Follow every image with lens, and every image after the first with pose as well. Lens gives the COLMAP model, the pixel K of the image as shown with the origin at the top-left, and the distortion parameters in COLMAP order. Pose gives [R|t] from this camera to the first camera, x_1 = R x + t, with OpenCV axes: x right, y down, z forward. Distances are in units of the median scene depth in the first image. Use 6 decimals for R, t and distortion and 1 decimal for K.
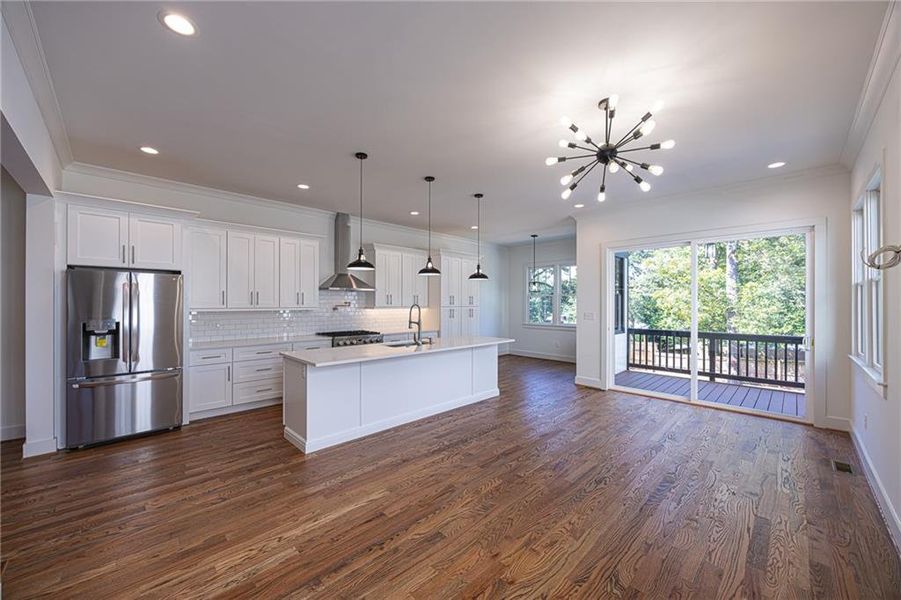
lens RADIAL K [[345.7, 0, 442.7], [0, 345.7, 301.3], [0, 0, 1]] dist [-0.004122, 0.000129]
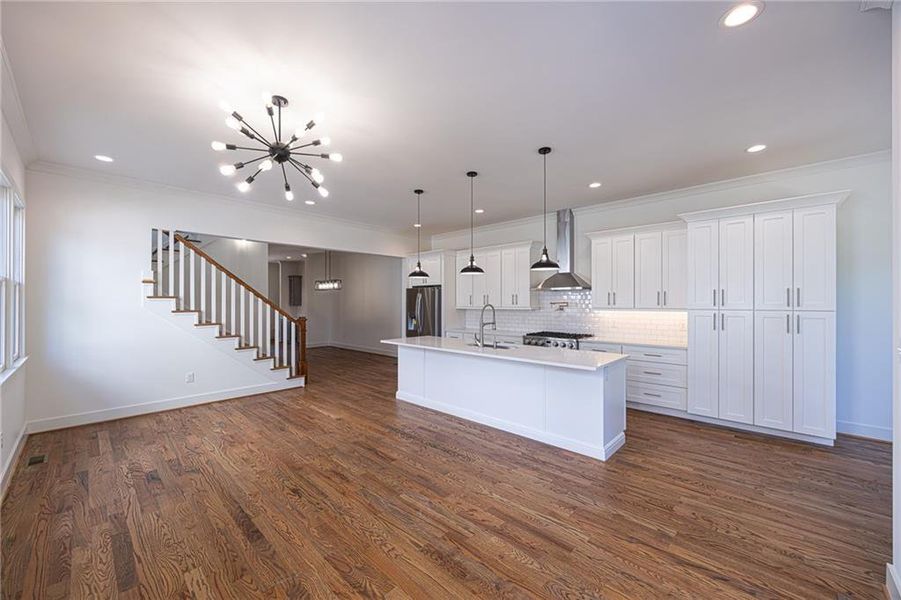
lens RADIAL K [[345.7, 0, 447.1], [0, 345.7, 299.2], [0, 0, 1]] dist [-0.004122, 0.000129]
pose [[0.041732, -0.013784, -0.999034, 0.924530], [0.004346, 0.999898, -0.013615, 0.007429], [0.999119, -0.003773, 0.041787, 0.895681]]
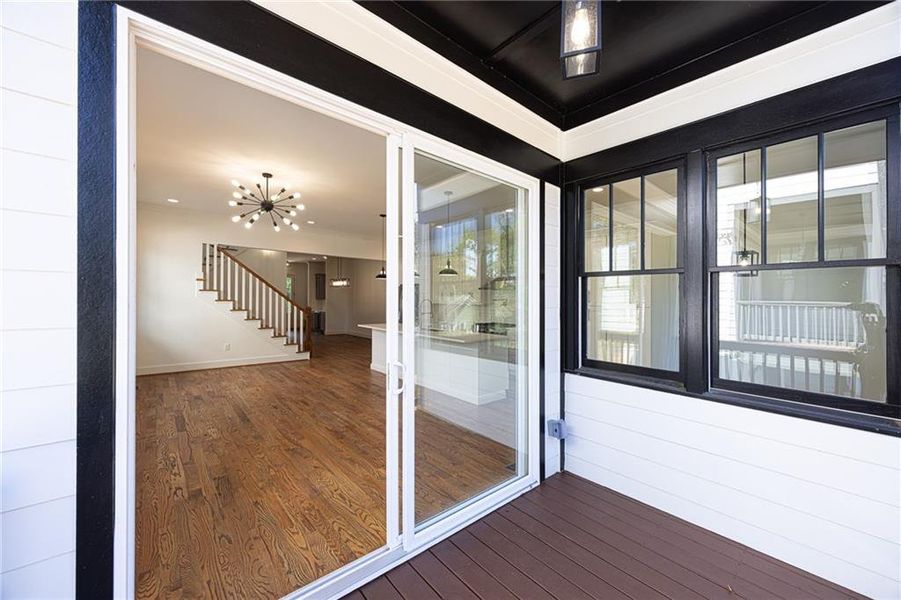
lens RADIAL K [[345.7, 0, 449.5], [0, 345.7, 301.8], [0, 0, 1]] dist [-0.004122, 0.000129]
pose [[-0.065099, 0.000932, -0.997878, 1.291155], [-0.014574, 0.999892, 0.001885, 0.015504], [0.997772, 0.014666, -0.065078, 1.232892]]
